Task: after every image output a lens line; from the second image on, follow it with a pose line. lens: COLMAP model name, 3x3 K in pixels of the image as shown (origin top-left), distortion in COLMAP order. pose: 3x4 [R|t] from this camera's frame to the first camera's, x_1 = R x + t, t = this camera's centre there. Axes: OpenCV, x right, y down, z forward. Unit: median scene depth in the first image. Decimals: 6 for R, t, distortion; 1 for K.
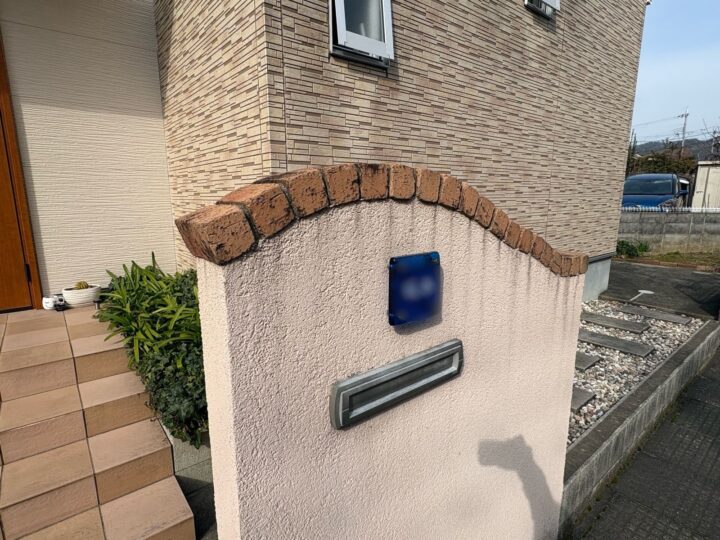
lens RADIAL K [[391.8, 0, 361.1], [0, 391.8, 272.6], [0, 0, 1]] dist [0.000838, -0.000525]
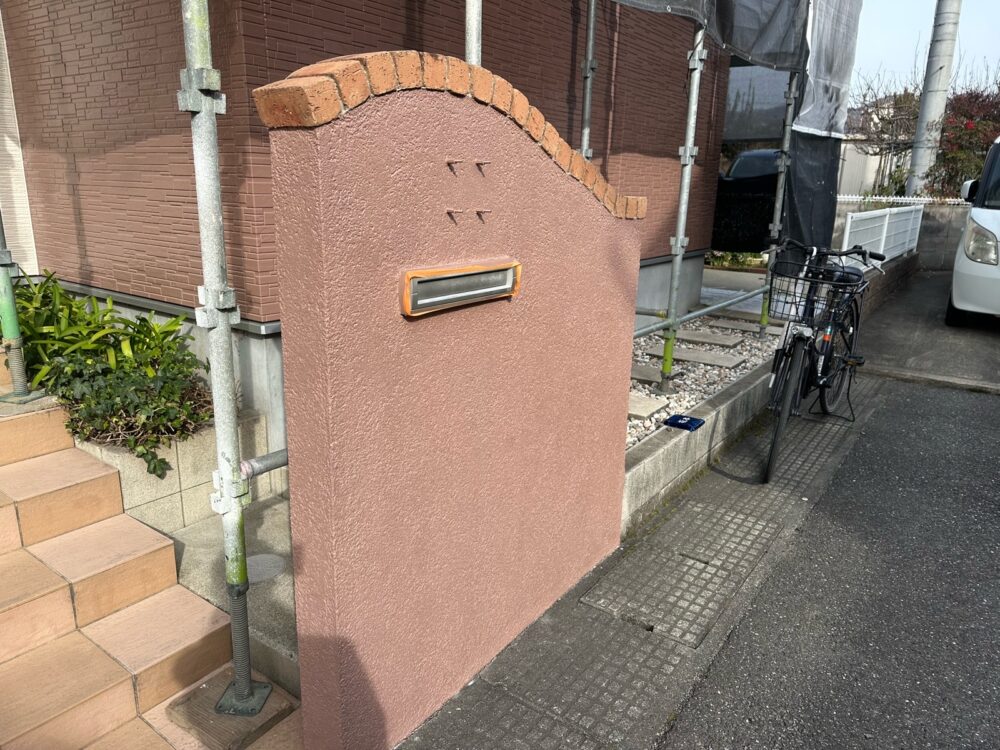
lens RADIAL K [[707.9, 0, 497.6], [0, 707.9, 375.3], [0, 0, 1]] dist [0.014709, 0.002243]
pose [[0.963542, -0.051809, 0.262493, -0.120599], [0.032004, 0.996347, 0.079175, 0.151103], [-0.265636, -0.067888, 0.961680, -0.320607]]
